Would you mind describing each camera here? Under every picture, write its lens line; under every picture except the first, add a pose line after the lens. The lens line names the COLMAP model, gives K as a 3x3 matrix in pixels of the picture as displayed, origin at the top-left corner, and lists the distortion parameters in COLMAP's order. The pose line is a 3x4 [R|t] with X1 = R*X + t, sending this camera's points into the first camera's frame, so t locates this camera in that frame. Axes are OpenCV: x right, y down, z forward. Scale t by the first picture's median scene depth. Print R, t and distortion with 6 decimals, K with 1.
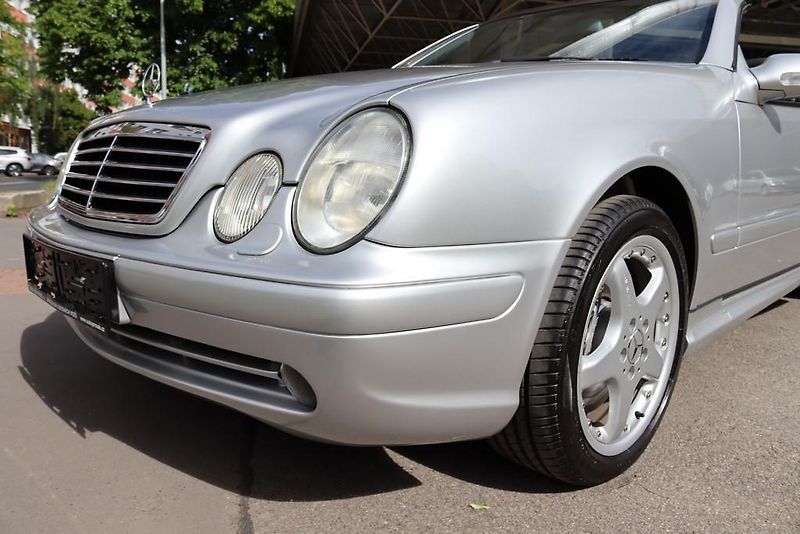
lens RADIAL K [[662.5, 0, 394.0], [0, 662.5, 269.3], [0, 0, 1]] dist [-0.170049, 0.152082]
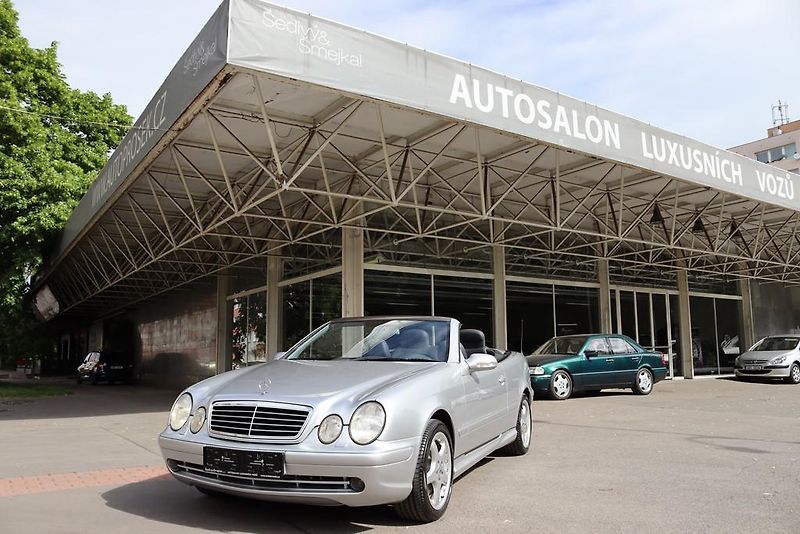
lens RADIAL K [[641.5, 0, 400.0], [0, 641.5, 267.0], [0, 0, 1]] dist [0.077893, 0.000922]
pose [[0.924801, 0.033484, 0.378975, -0.967264], [0.079427, 0.957177, -0.278393, 0.034823], [-0.372068, 0.287559, 0.882539, -1.856607]]
